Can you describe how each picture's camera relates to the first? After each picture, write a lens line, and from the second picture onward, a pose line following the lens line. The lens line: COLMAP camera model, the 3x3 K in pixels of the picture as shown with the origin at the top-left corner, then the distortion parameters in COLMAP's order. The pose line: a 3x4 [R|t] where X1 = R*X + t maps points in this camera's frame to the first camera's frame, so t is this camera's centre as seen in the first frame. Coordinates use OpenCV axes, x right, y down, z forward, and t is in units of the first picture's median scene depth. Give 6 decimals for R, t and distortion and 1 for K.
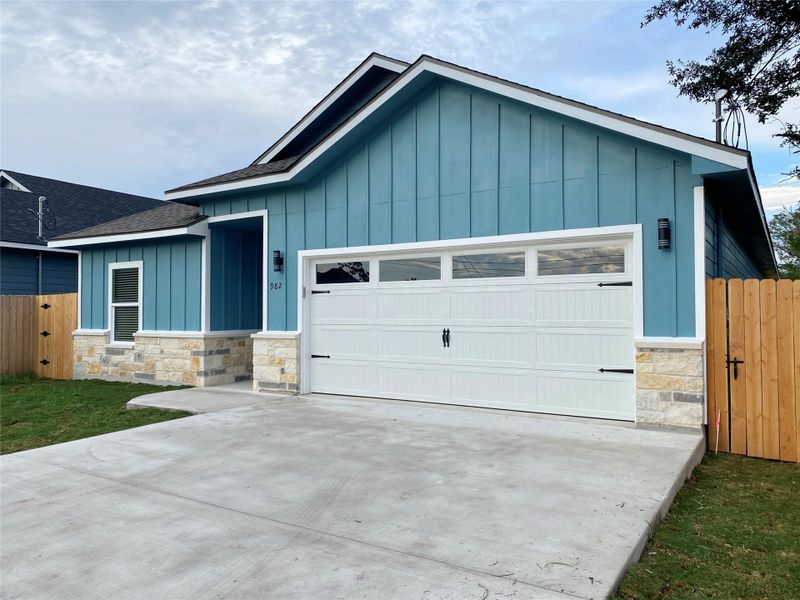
lens RADIAL K [[589.0, 0, 385.7], [0, 589.0, 298.0], [0, 0, 1]] dist [0.050790, -0.061005]
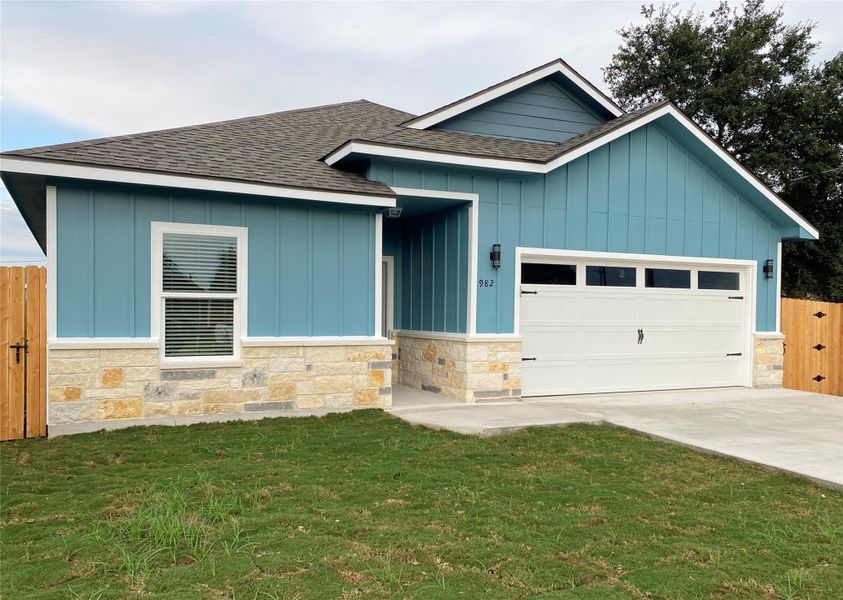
lens RADIAL K [[613.7, 0, 421.5], [0, 613.7, 323.6], [0, 0, 1]] dist [0.051726, -0.002993]
pose [[0.564717, -0.003437, 0.825277, -1.027096], [-0.031236, 0.999186, 0.025535, 0.020488], [-0.824693, -0.040198, 0.564150, 0.566006]]
